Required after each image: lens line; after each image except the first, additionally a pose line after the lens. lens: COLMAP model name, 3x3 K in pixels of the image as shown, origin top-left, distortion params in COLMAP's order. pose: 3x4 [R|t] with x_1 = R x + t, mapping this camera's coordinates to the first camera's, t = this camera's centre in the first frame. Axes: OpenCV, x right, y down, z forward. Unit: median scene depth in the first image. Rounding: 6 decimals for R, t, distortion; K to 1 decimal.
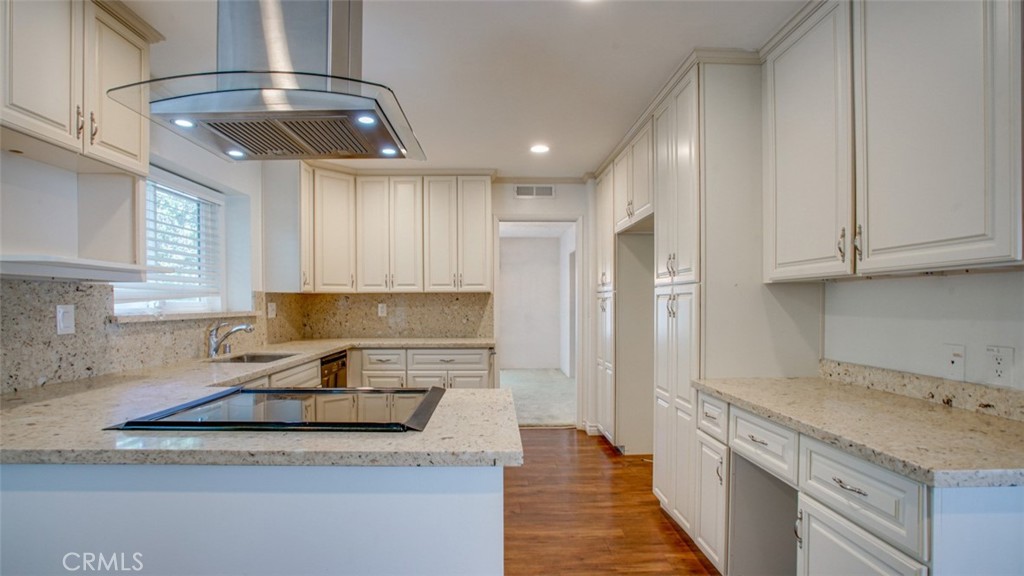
lens RADIAL K [[480.0, 0, 512.4], [0, 480.0, 292.0], [0, 0, 1]] dist [-0.000158, 0.000006]
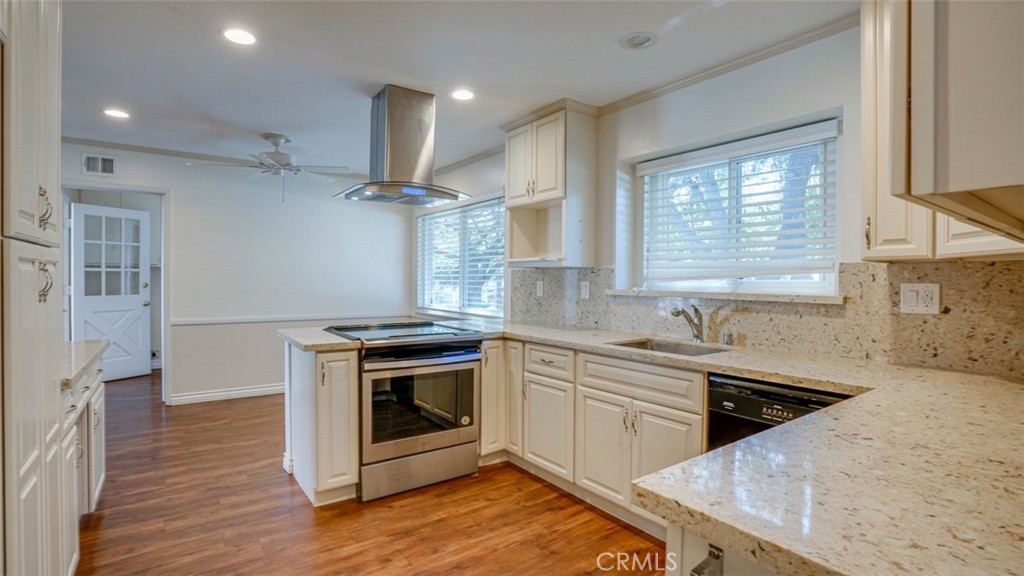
lens RADIAL K [[480.0, 0, 512.4], [0, 480.0, 292.0], [0, 0, 1]] dist [-0.000158, 0.000006]
pose [[-0.820623, 0.004764, -0.571451, 0.135062], [0.000405, 0.999970, 0.007754, 0.028784], [0.571470, 0.006131, -0.820600, 1.243955]]
